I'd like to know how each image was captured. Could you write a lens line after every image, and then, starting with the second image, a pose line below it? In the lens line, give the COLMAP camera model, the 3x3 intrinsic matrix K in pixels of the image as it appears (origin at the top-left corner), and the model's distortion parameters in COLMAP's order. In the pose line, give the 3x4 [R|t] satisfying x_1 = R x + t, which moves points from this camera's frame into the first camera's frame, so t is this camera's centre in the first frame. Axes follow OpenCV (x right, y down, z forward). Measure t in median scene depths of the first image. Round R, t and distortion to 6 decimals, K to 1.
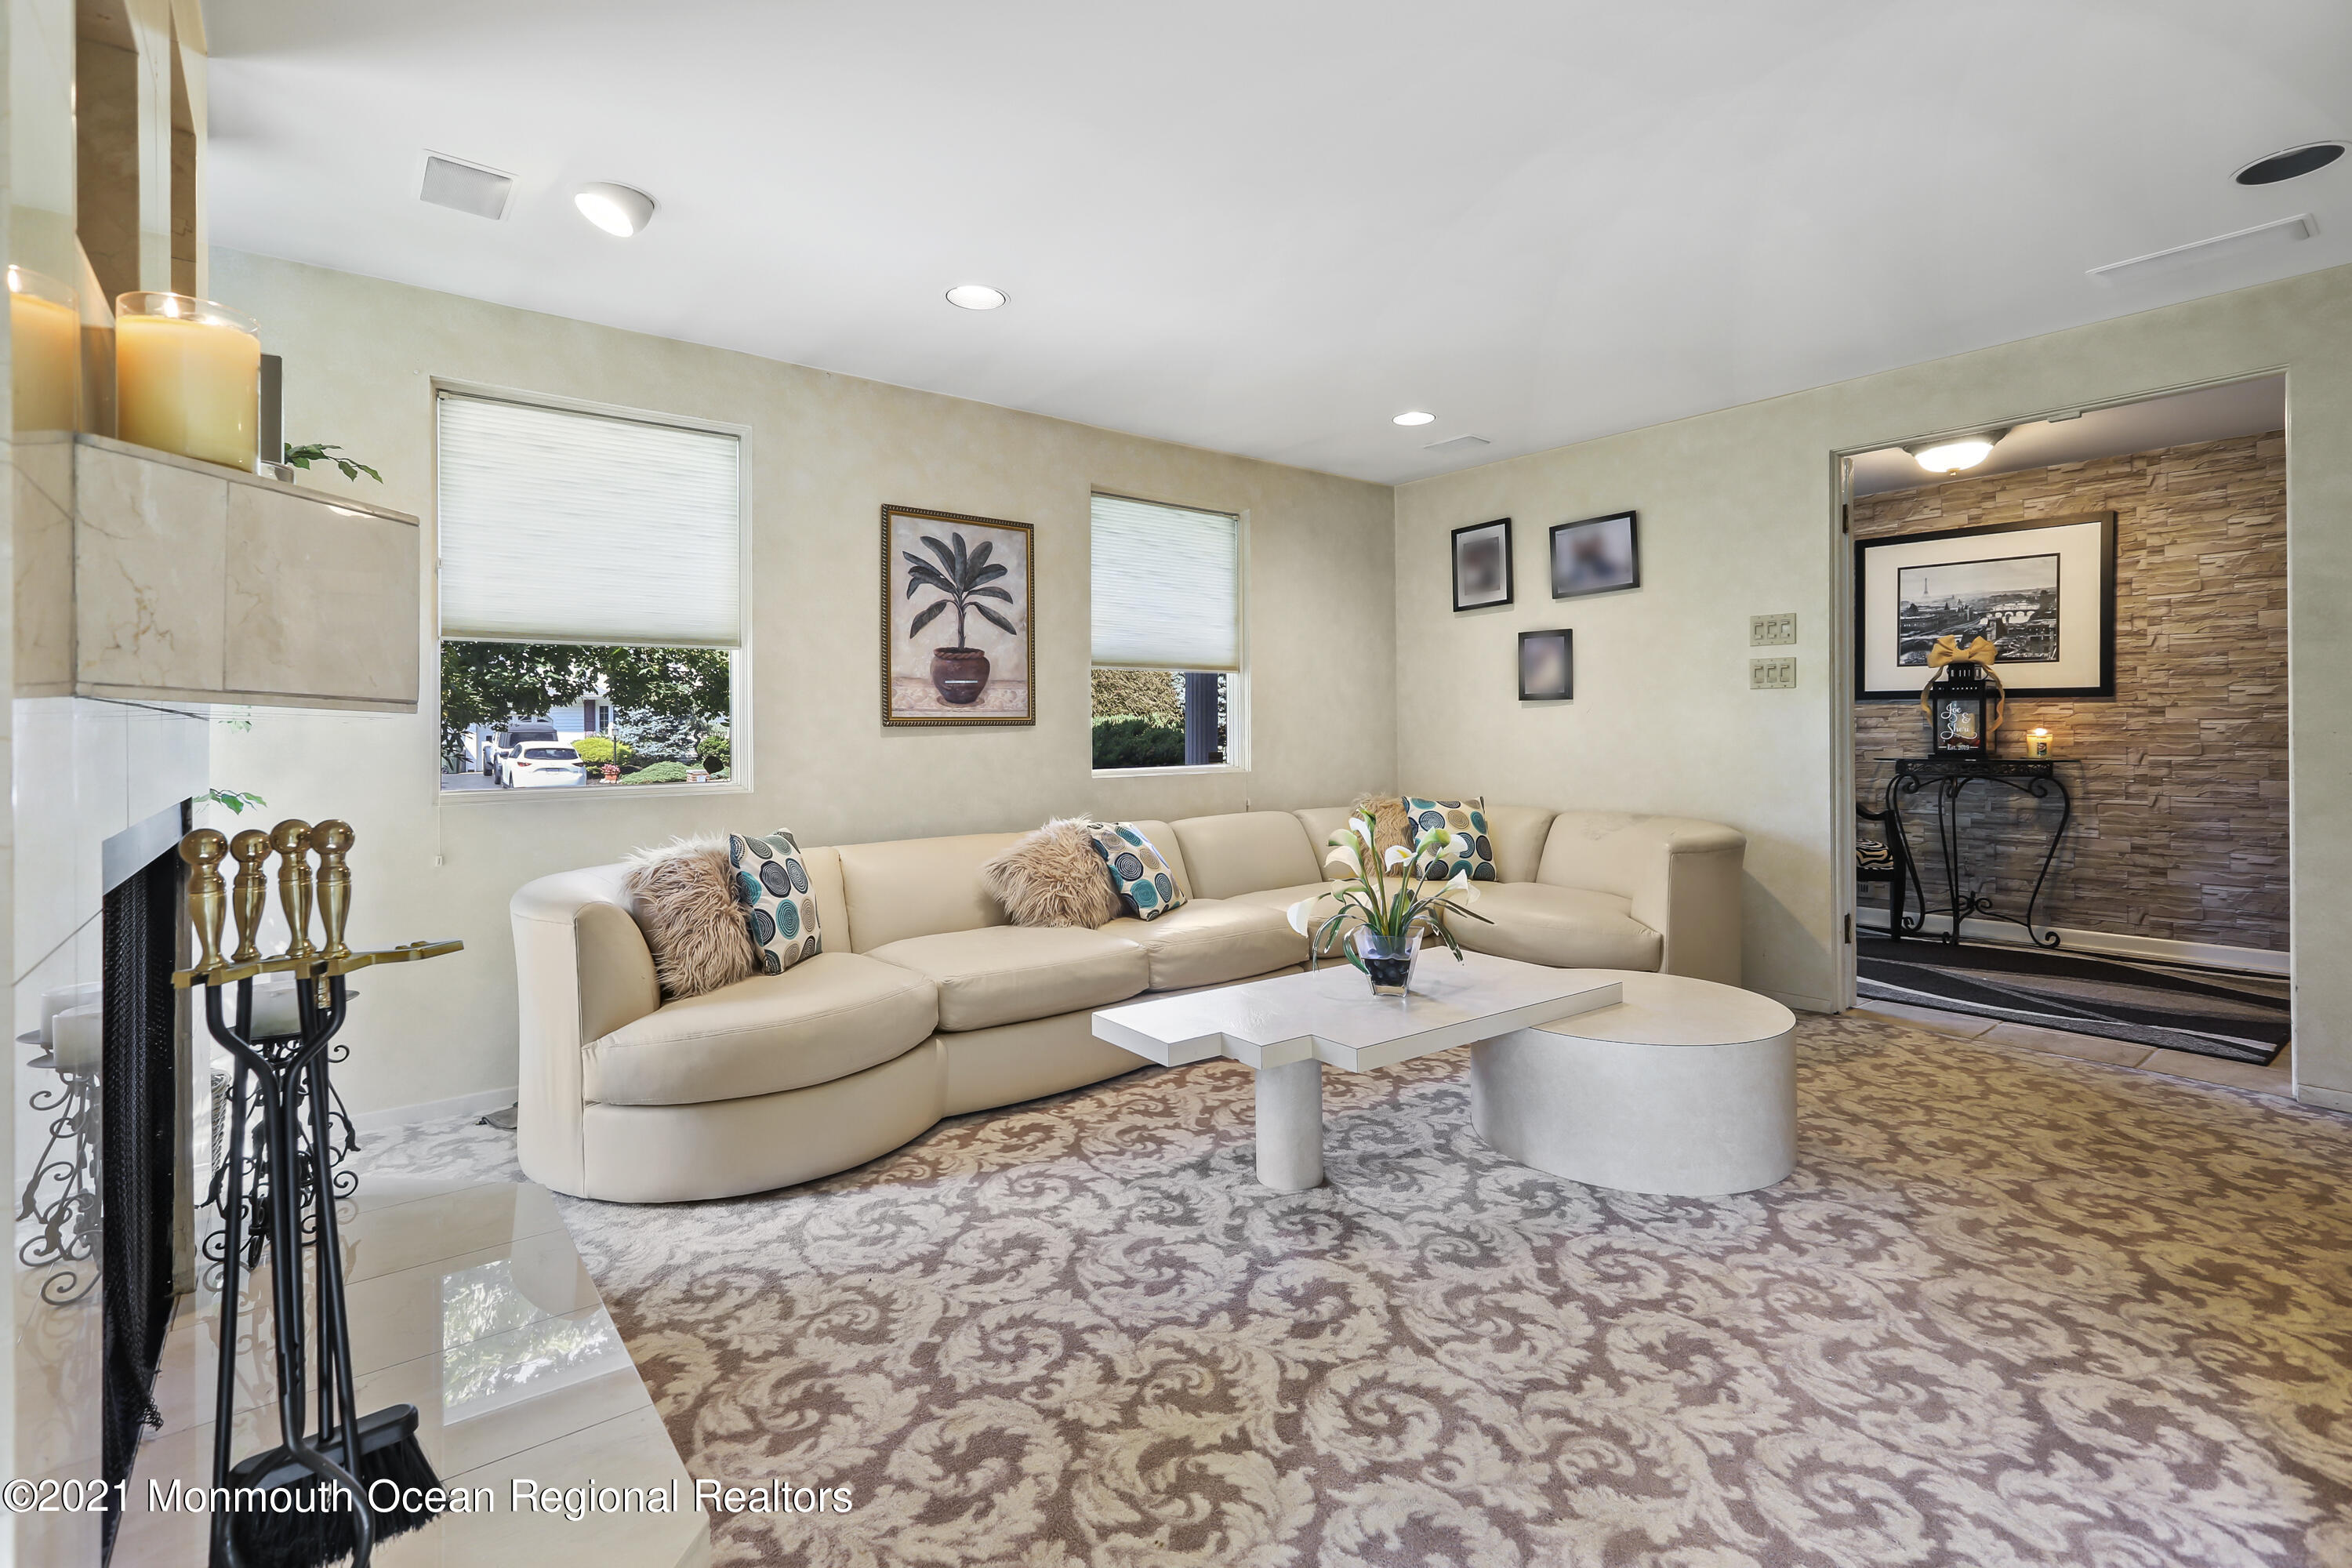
lens RADIAL K [[1060.6, 0, 1178.9], [0, 1060.6, 758.2], [0, 0, 1]] dist [-0.000471, 0.001279]
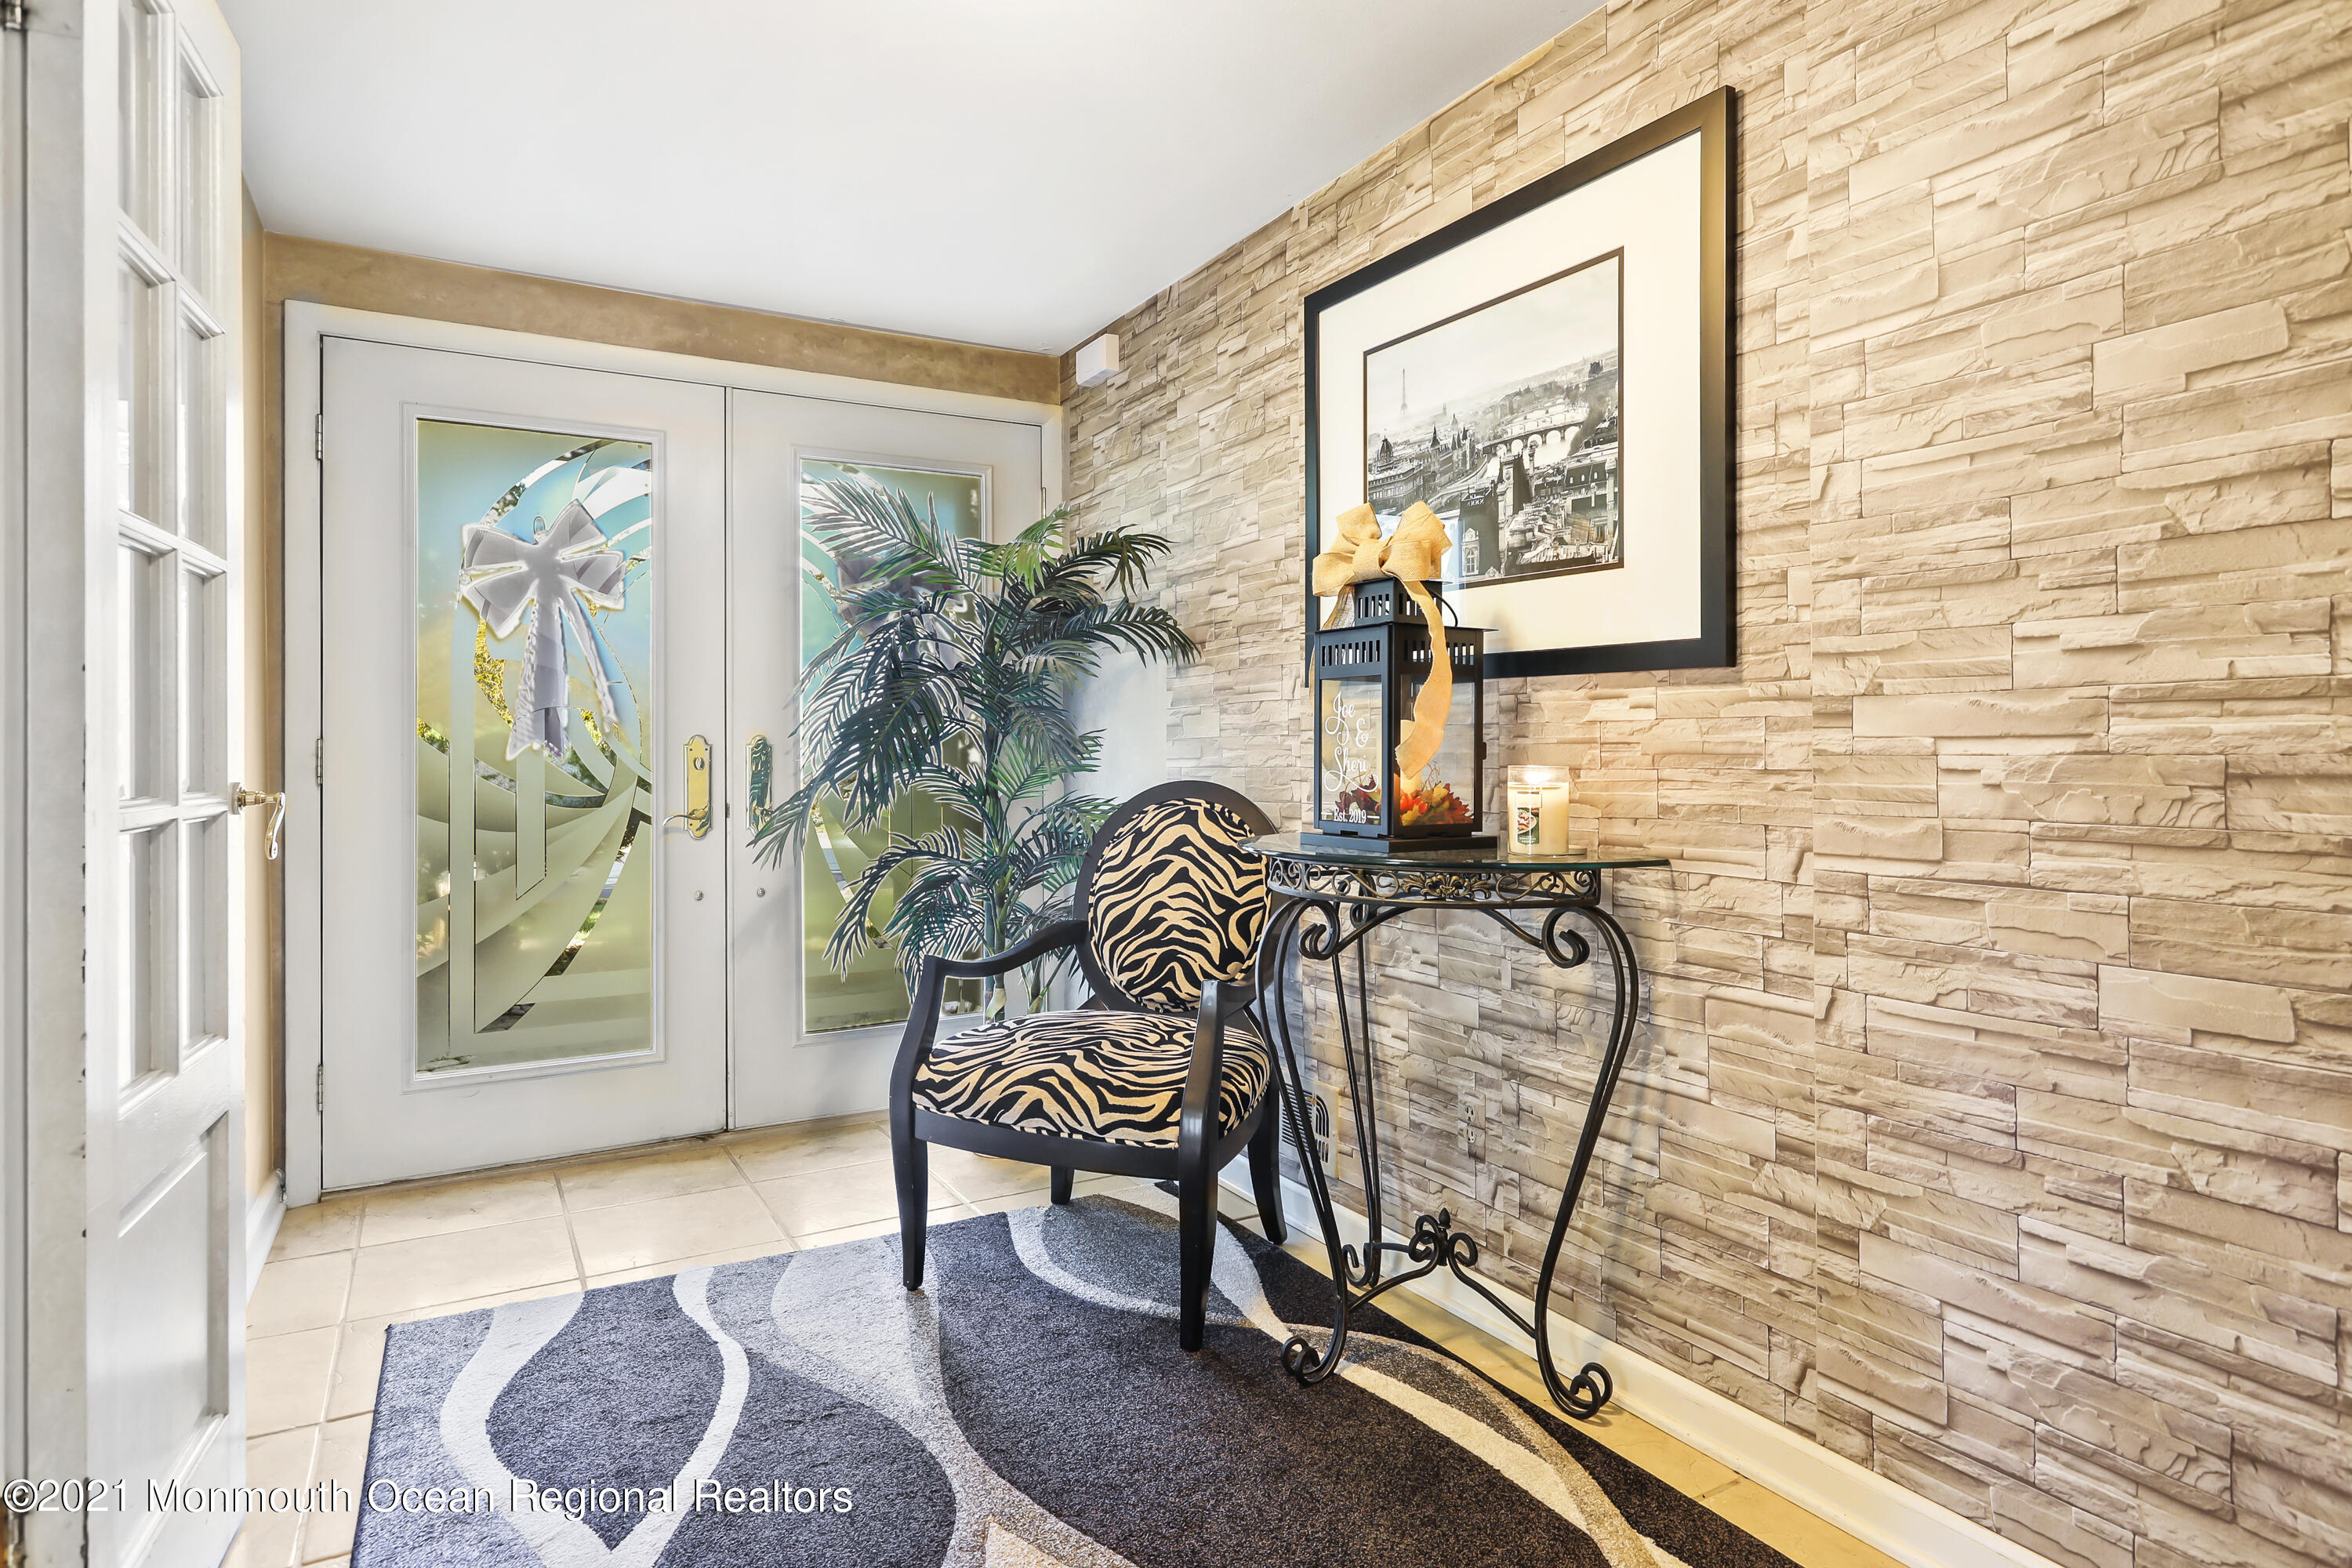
lens RADIAL K [[1259.6, 0, 1173.0], [0, 1259.6, 769.3], [0, 0, 1]] dist [-0.001599, -0.000881]
pose [[0.984835, 0.000714, -0.173493, 0.785632], [-0.001101, 0.999997, -0.002137, -0.026414], [0.173491, 0.002296, 0.984833, 0.600030]]
